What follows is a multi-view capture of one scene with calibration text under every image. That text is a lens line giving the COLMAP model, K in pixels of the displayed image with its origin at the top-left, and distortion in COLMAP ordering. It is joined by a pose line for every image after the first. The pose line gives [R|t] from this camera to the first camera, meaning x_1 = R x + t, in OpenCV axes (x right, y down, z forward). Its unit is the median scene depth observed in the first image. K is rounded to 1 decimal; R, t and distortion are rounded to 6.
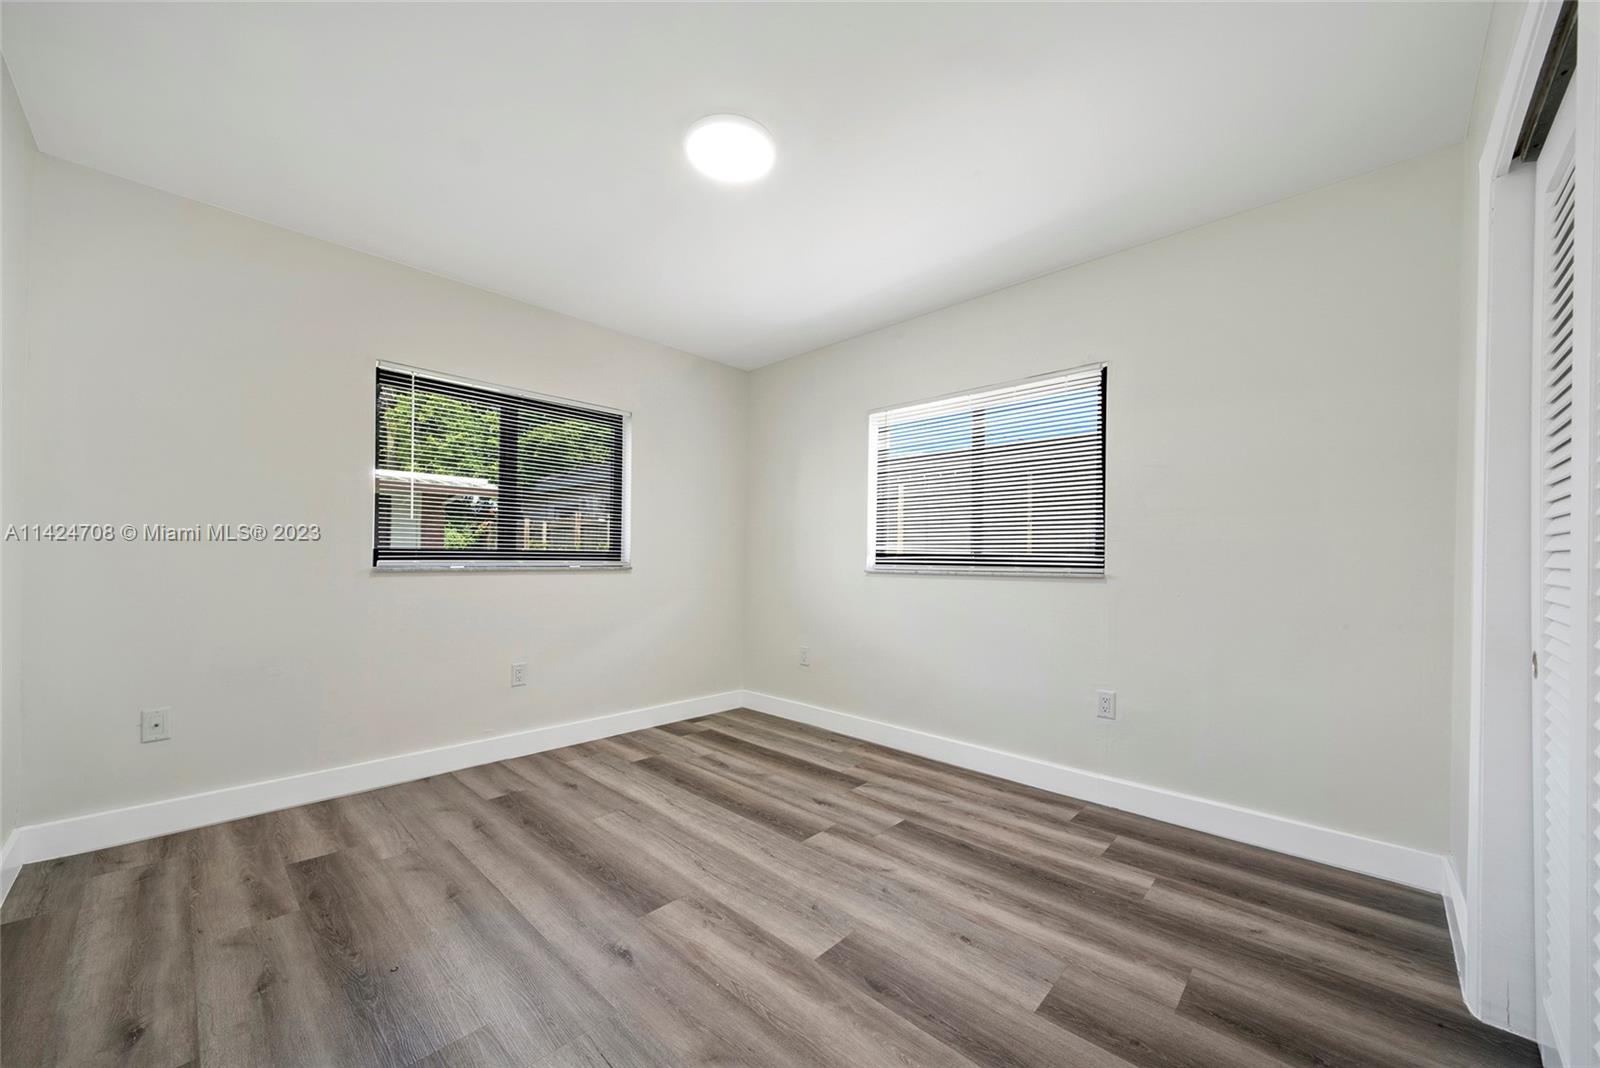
lens RADIAL K [[589.9, 0, 800.7], [0, 589.9, 562.7], [0, 0, 1]] dist [-0.000261, -0.000108]
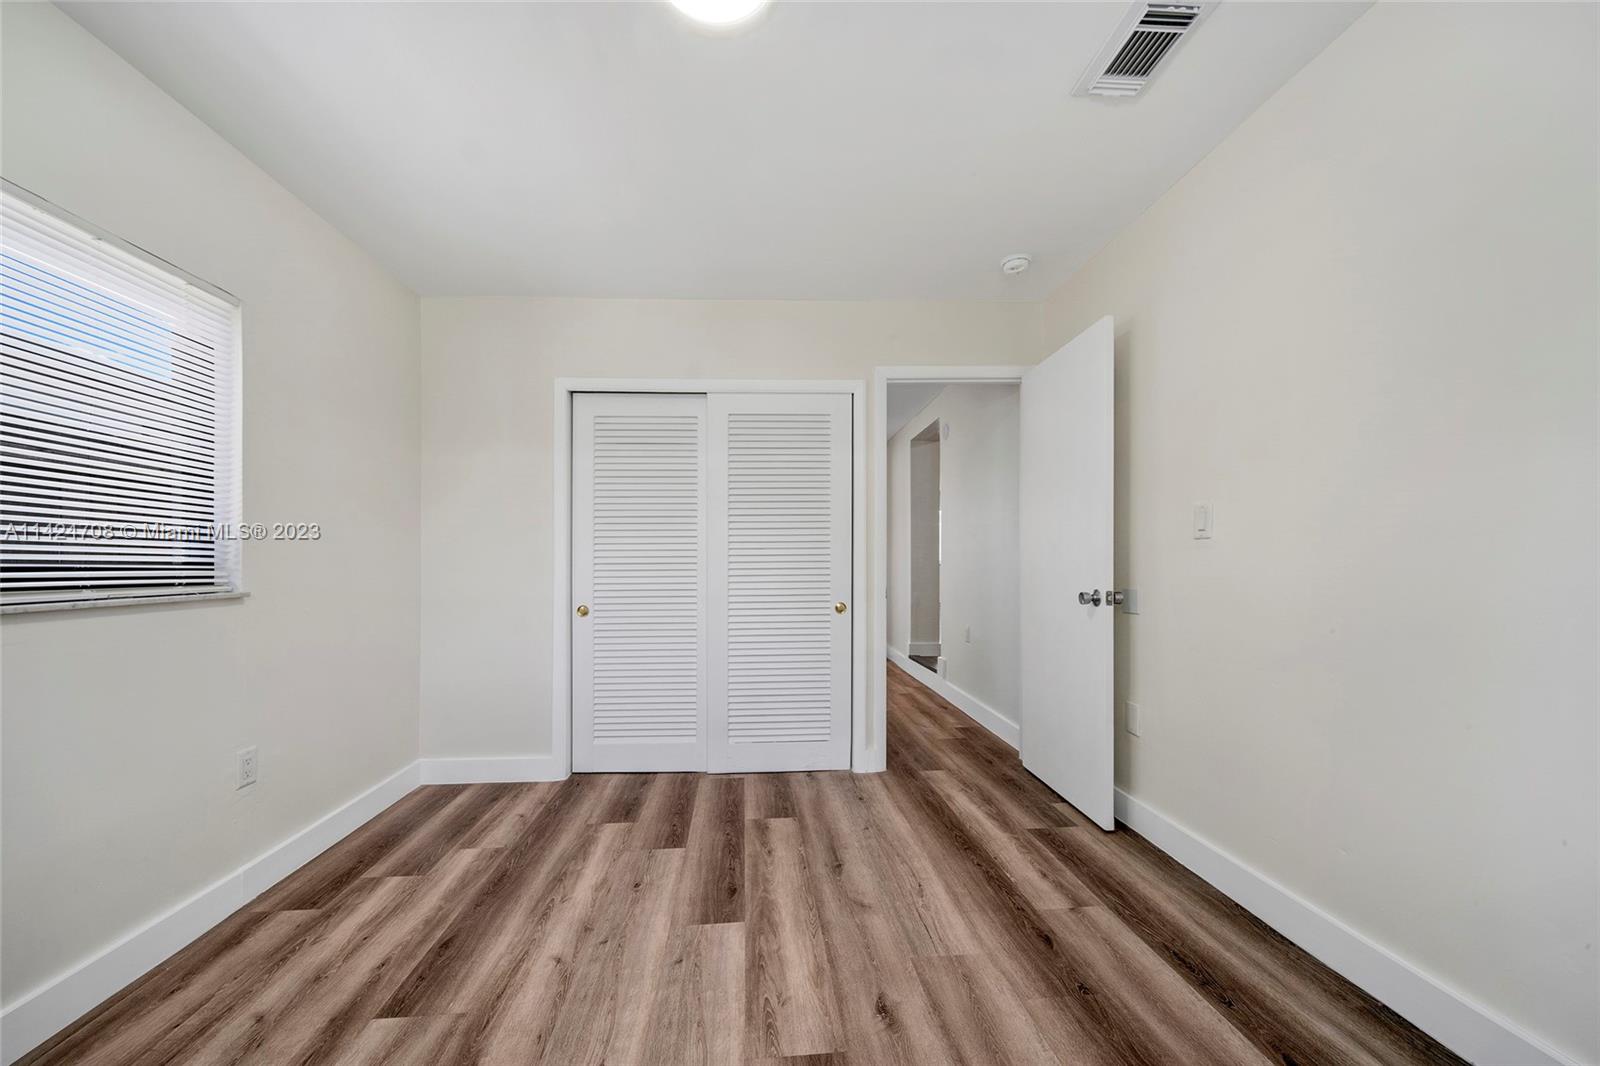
lens RADIAL K [[589.9, 0, 800.7], [0, 589.9, 561.7], [0, 0, 1]] dist [-0.000261, -0.000108]
pose [[-0.750252, 0.004429, 0.661138, -0.715343], [0.009092, 0.999952, 0.003619, -0.021166], [-0.661090, 0.008727, -0.750256, 1.559953]]
